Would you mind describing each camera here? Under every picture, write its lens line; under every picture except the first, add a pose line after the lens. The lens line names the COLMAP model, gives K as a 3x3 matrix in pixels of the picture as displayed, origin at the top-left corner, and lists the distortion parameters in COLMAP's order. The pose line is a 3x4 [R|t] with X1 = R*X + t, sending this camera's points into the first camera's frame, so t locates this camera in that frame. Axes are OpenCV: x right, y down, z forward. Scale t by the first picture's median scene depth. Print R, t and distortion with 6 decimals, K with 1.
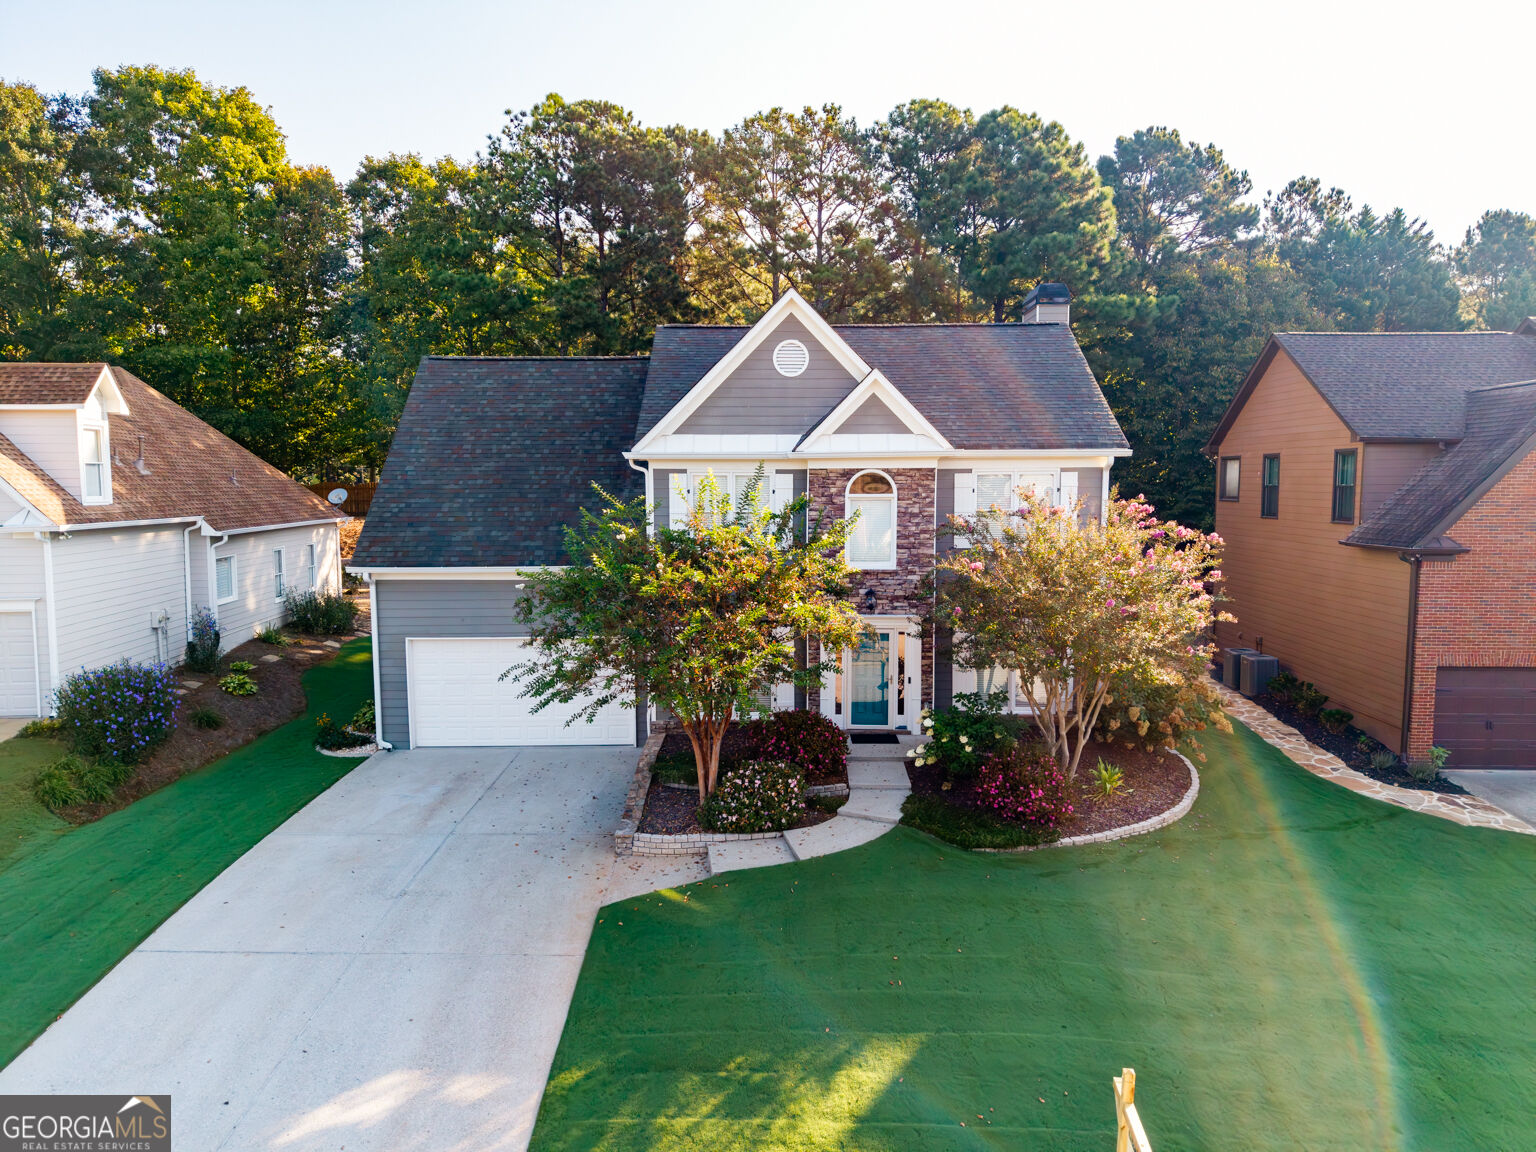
lens RADIAL K [[1068.3, 0, 777.9], [0, 1068.3, 576.3], [0, 0, 1]] dist [0.001714, -0.007533]
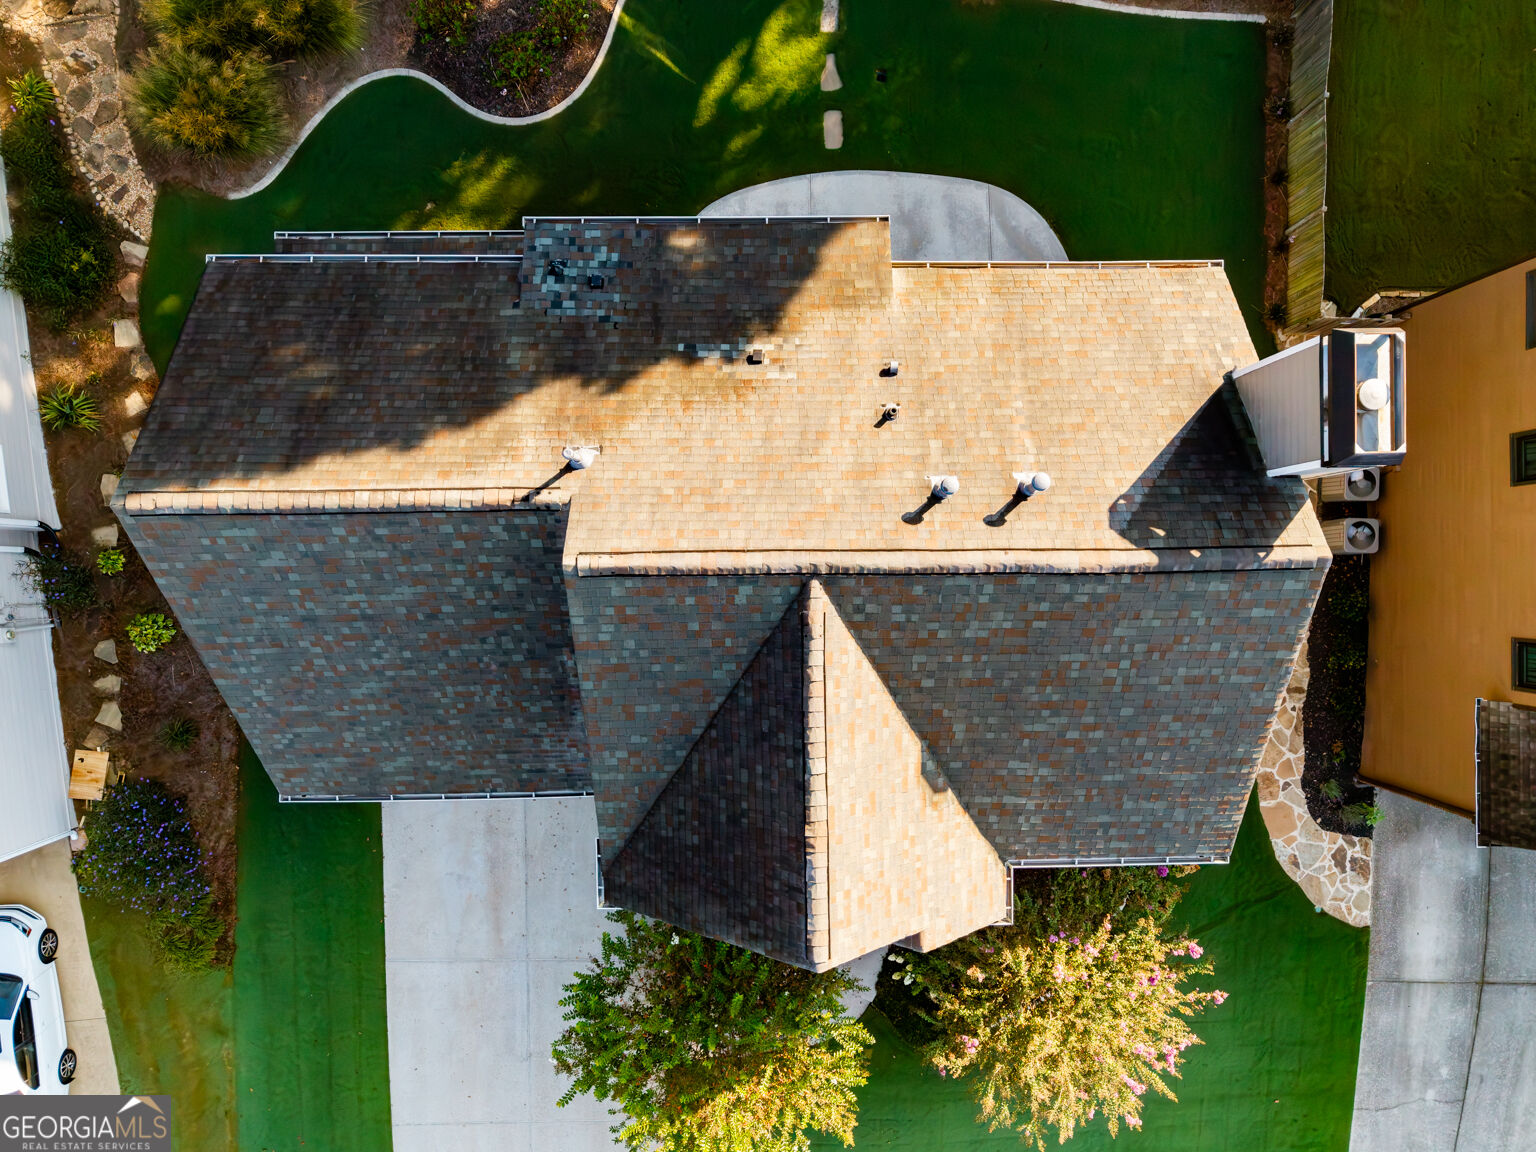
lens RADIAL K [[1068.3, 0, 777.9], [0, 1068.3, 576.3], [0, 0, 1]] dist [0.001714, -0.007533]
pose [[0.999548, -0.017241, 0.024616, -0.023361], [-0.023303, 0.072638, 0.997086, -0.928020], [-0.018978, -0.997209, 0.072203, 1.161562]]
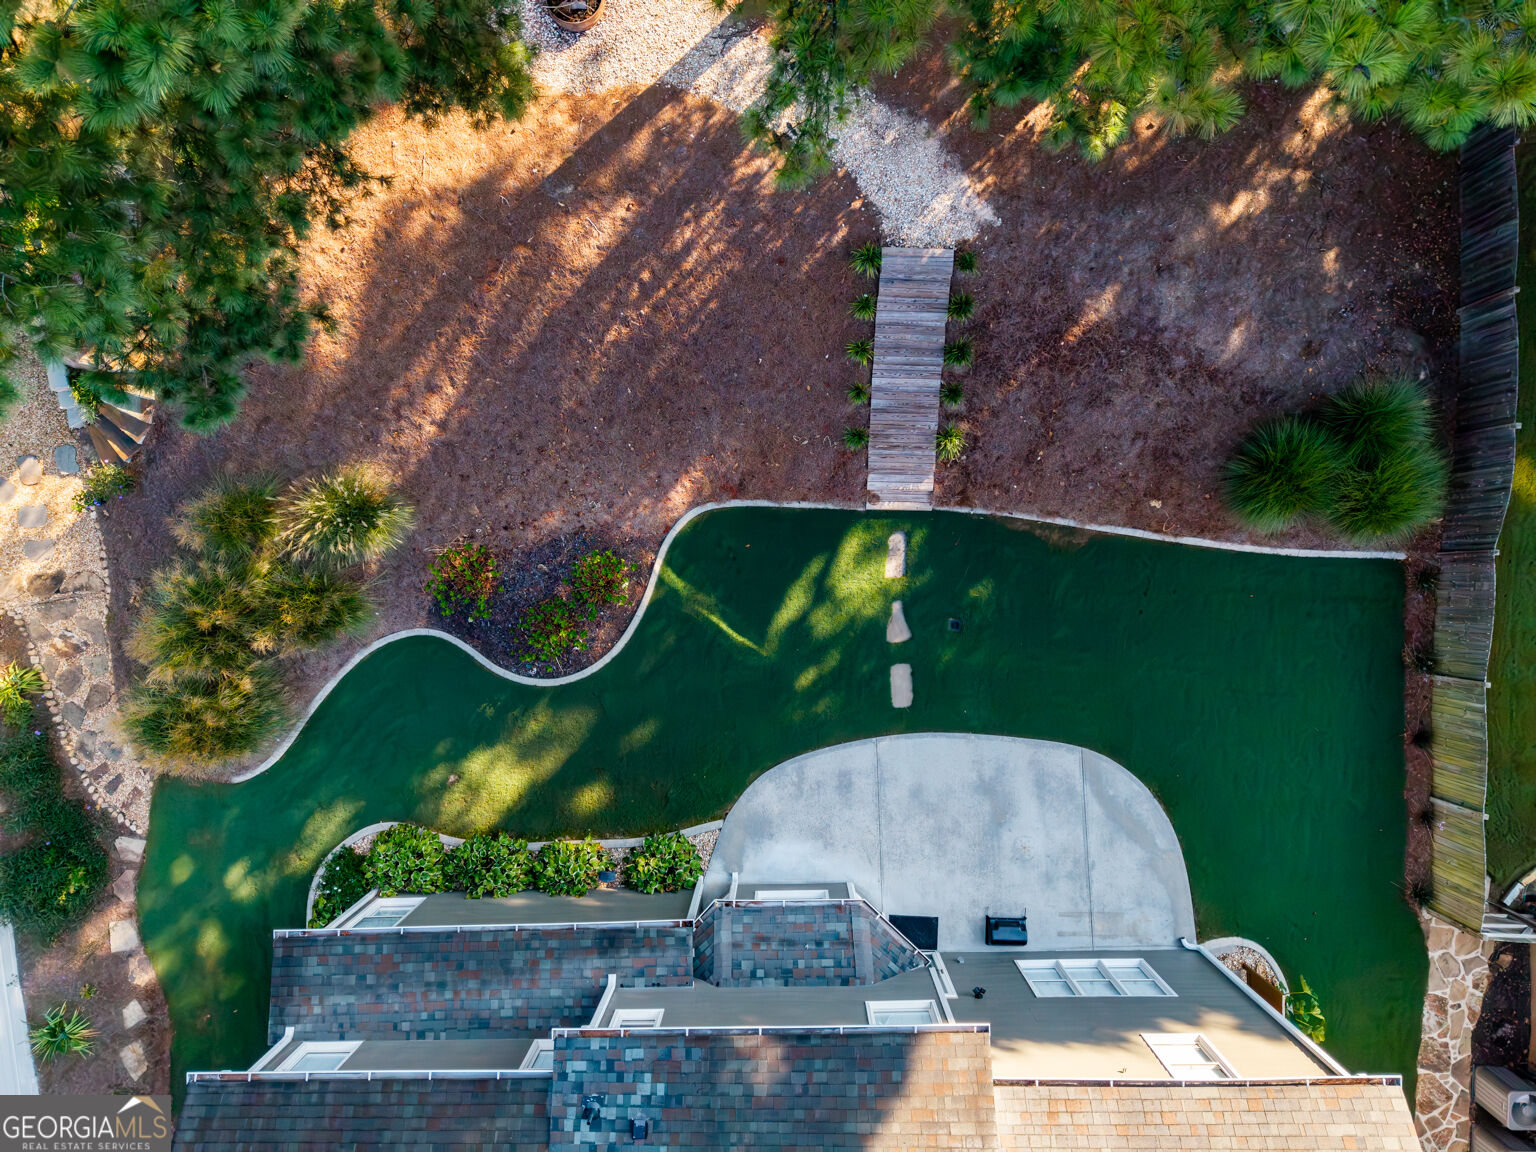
lens RADIAL K [[1036.8, 0, 768.0], [0, 1036.8, 576.0], [0, 0, 1]] dist [0.031654, -0.044119]
pose [[0.999433, -0.027692, -0.019173, -0.032743], [0.021333, 0.079927, 0.996572, -0.823045], [-0.026064, -0.996416, 0.080472, 1.710748]]
